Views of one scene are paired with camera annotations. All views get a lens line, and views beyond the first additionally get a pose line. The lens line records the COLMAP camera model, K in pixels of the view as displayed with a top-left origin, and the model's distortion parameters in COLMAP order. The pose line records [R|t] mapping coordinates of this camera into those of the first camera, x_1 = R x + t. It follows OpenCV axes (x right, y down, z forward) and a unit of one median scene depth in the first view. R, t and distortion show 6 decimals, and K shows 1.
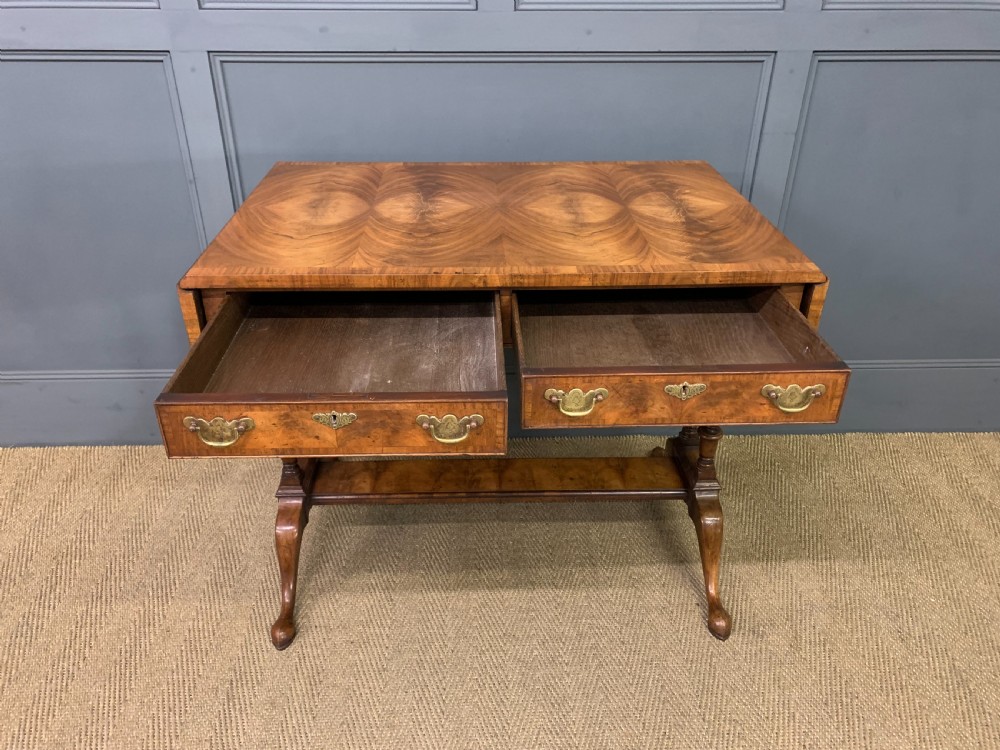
lens RADIAL K [[768.4, 0, 493.9], [0, 768.4, 374.8], [0, 0, 1]] dist [0.012511, -0.003681]
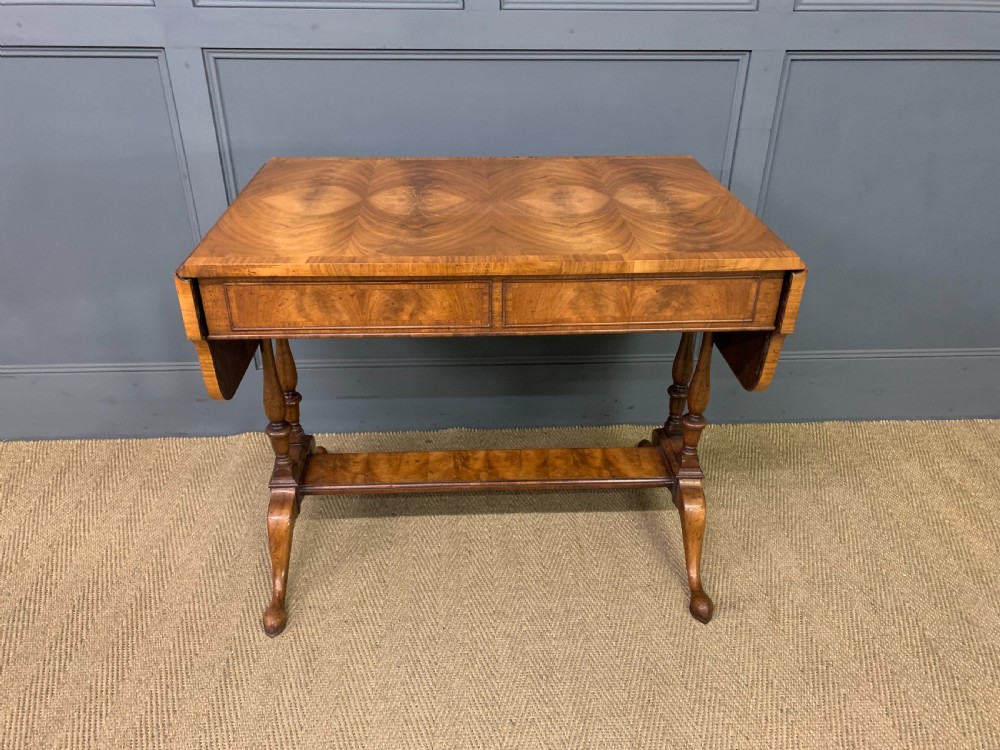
lens RADIAL K [[768.4, 0, 502.3], [0, 768.4, 378.1], [0, 0, 1]] dist [0.012511, -0.003681]
pose [[0.999700, -0.006545, 0.023598, 0.002163], [0.006783, 0.999927, -0.009988, 0.033984], [-0.023531, 0.010145, 0.999672, -0.032848]]
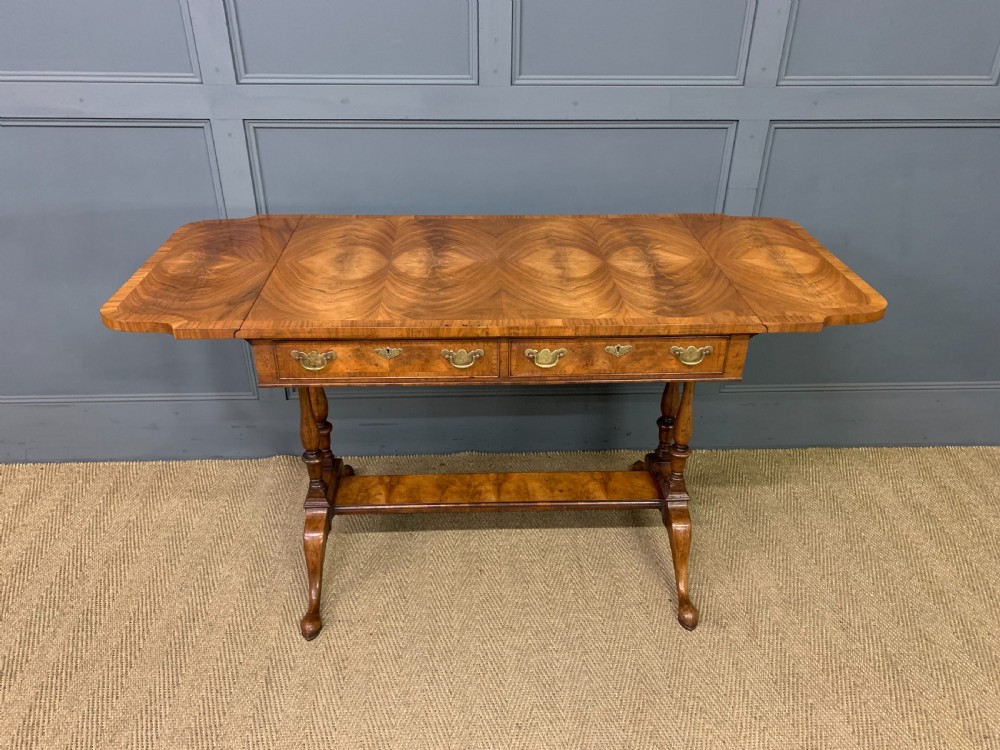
lens RADIAL K [[768.4, 0, 501.4], [0, 768.4, 378.6], [0, 0, 1]] dist [0.012511, -0.003681]
pose [[0.999888, -0.001041, 0.014936, -0.005271], [0.001042, 0.999999, -0.000073, -0.035158], [-0.014936, 0.000089, 0.999888, -0.155117]]
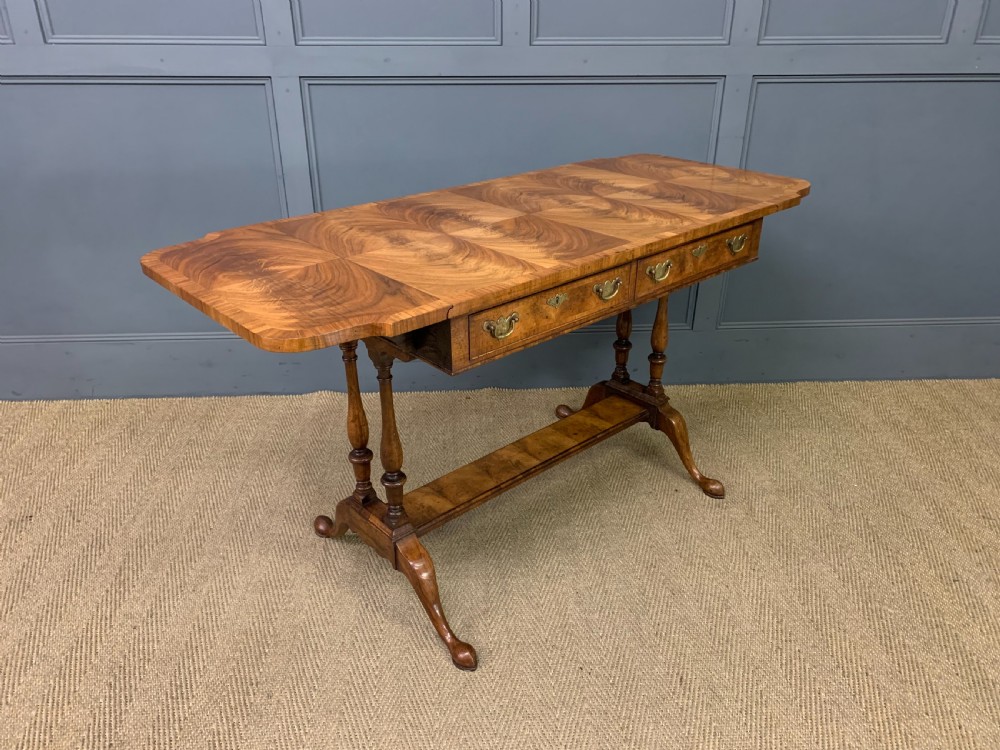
lens RADIAL K [[768.4, 0, 502.2], [0, 768.4, 380.3], [0, 0, 1]] dist [0.012511, -0.003681]
pose [[0.999754, -0.011754, 0.018821, -0.054313], [0.012745, 0.998488, -0.053466, 0.183373], [-0.018164, 0.053693, 0.998392, -0.313301]]
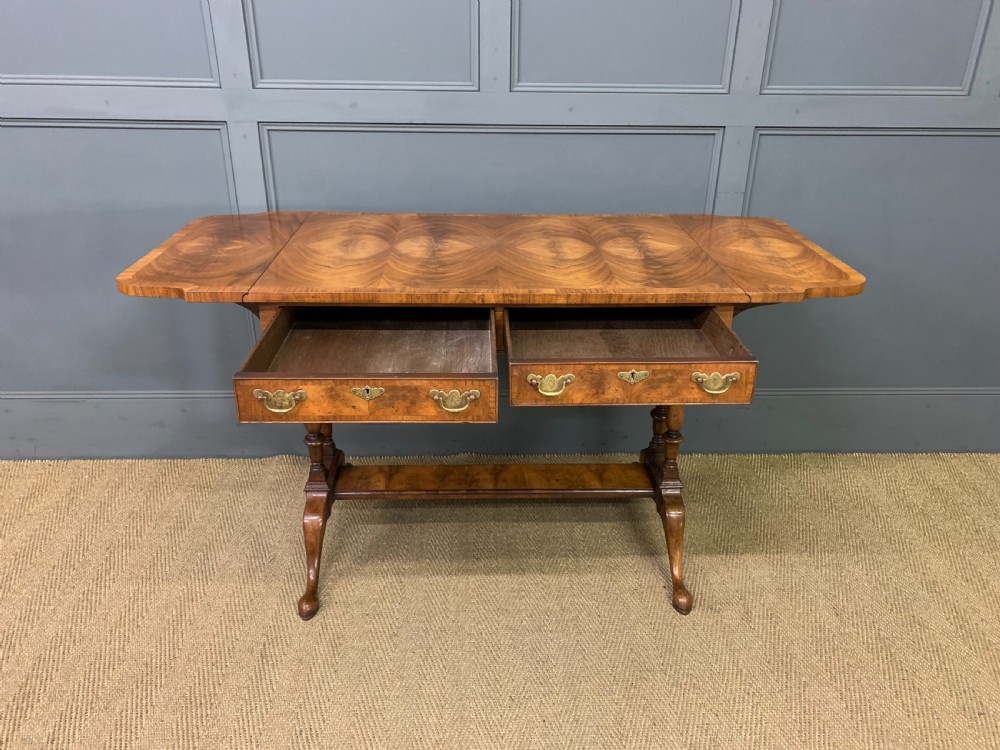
lens RADIAL K [[768.4, 0, 503.6], [0, 768.4, 375.9], [0, 0, 1]] dist [0.012511, -0.003681]
pose [[0.999936, 0.006904, 0.008959, 0.009040], [-0.006155, 0.996693, -0.081023, 0.078184], [-0.009488, 0.080963, 0.996672, -0.188669]]
